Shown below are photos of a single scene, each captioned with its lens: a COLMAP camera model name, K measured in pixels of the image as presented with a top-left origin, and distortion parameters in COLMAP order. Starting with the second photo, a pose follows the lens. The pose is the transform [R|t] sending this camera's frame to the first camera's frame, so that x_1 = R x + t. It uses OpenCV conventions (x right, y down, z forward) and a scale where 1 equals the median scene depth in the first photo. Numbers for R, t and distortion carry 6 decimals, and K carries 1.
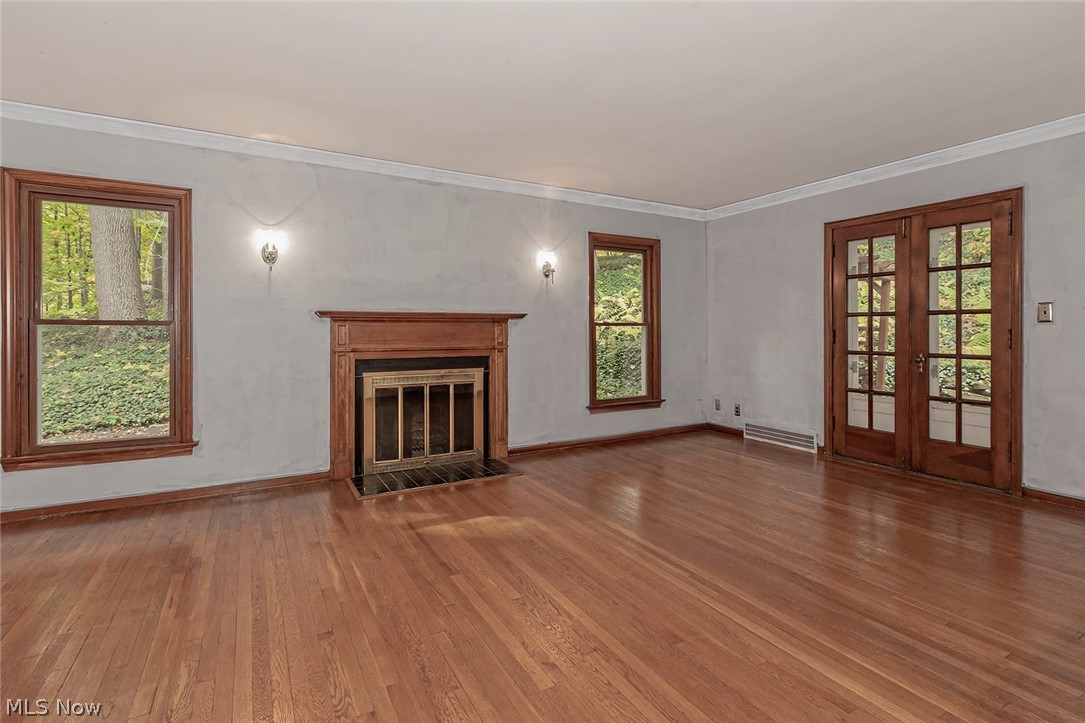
lens RADIAL K [[480.2, 0, 538.3], [0, 480.2, 327.6], [0, 0, 1]] dist [0.001358, 0.000603]
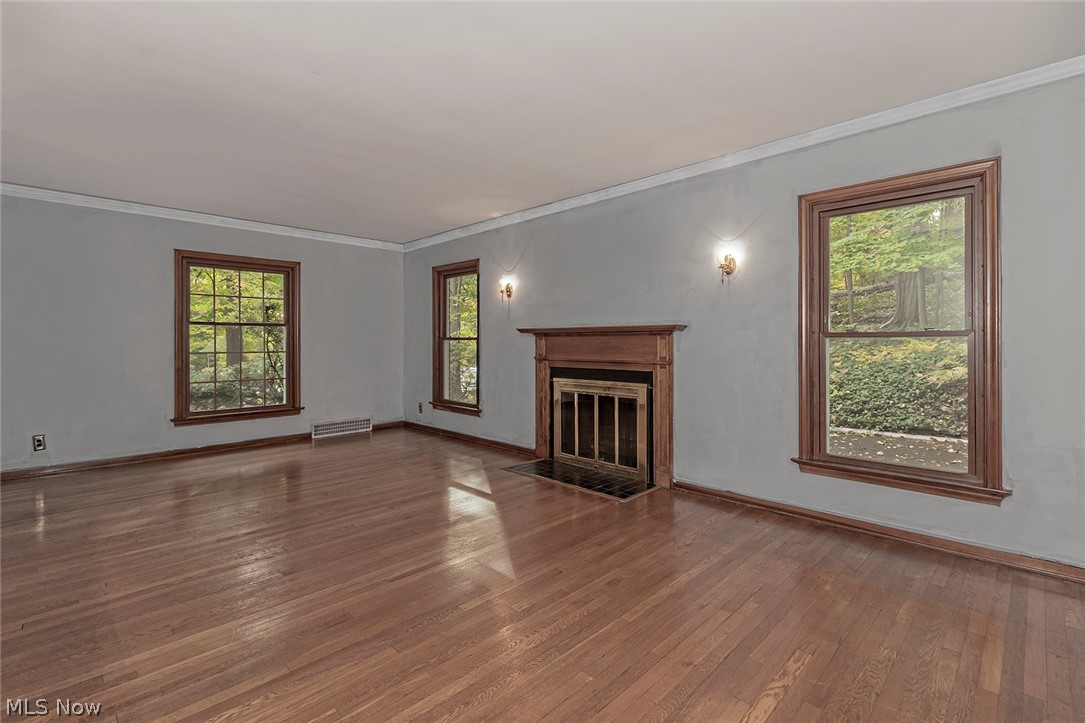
lens RADIAL K [[499.2, 0, 541.7], [0, 499.2, 342.8], [0, 0, 1]] dist [-0.002250, -0.000558]
pose [[0.290716, -0.001369, -0.956808, 0.790659], [0.000130, 0.999999, -0.001391, 0.005935], [0.956809, 0.000280, 0.290716, 0.553007]]
